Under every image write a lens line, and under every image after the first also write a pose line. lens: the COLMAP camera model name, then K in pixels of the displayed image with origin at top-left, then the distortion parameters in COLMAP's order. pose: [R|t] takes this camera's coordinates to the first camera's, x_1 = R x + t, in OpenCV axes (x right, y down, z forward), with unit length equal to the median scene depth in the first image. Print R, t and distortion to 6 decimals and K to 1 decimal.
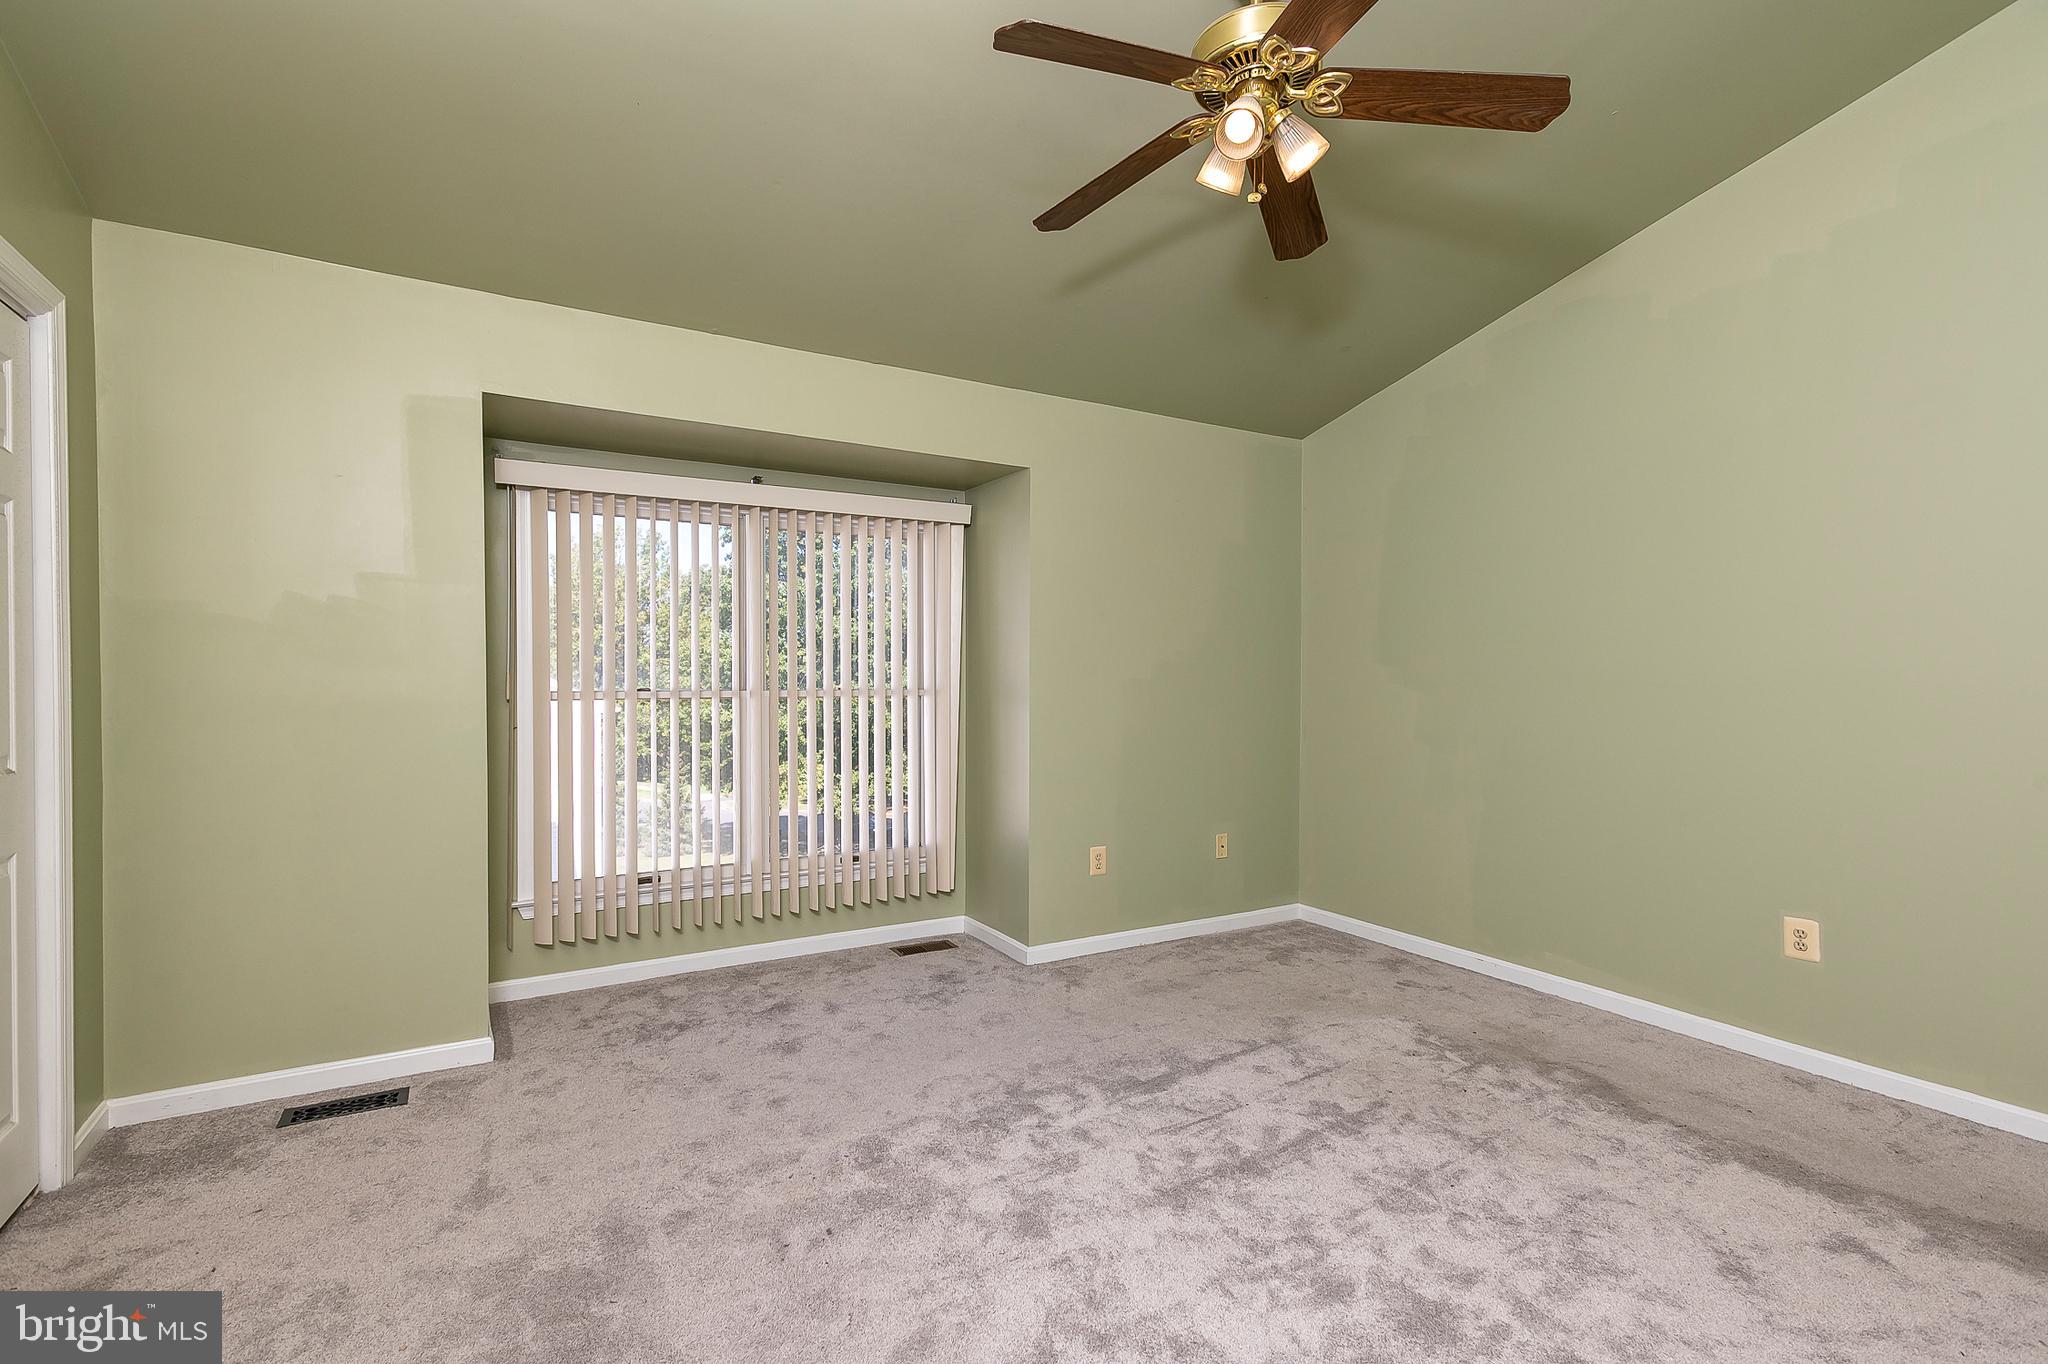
lens RADIAL K [[946.6, 0, 1018.6], [0, 946.6, 686.0], [0, 0, 1]] dist [0.002232, -0.000193]
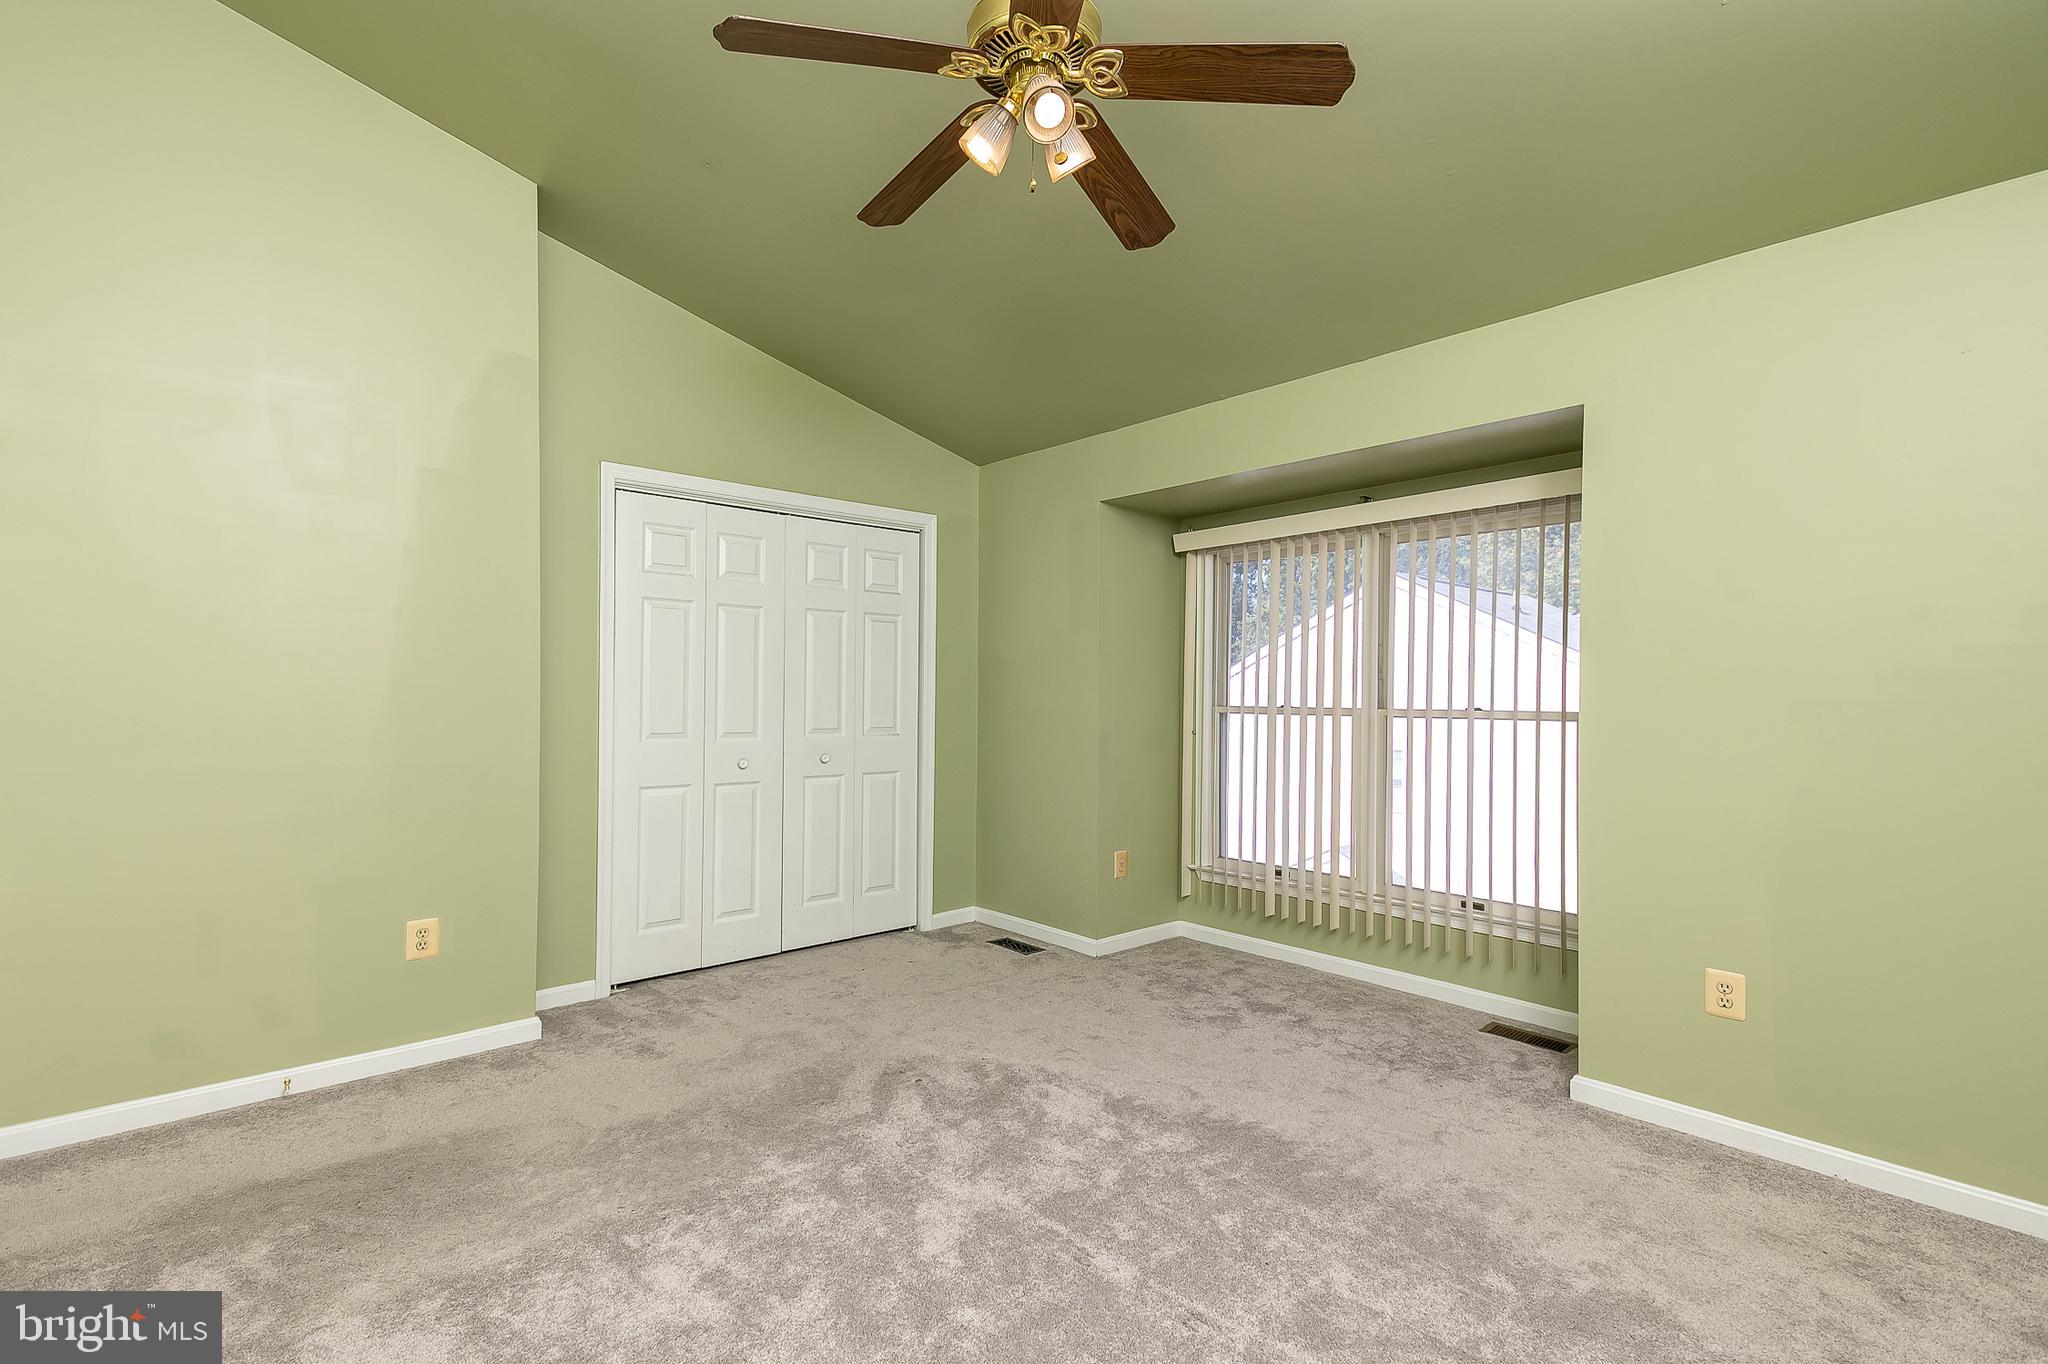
lens RADIAL K [[946.6, 0, 1018.6], [0, 946.6, 686.0], [0, 0, 1]] dist [0.002232, -0.000193]
pose [[0.163454, -0.013612, -0.986457, 1.480173], [-0.020352, 0.999646, -0.017166, 0.010651], [0.986341, 0.022882, 0.163119, 1.091823]]
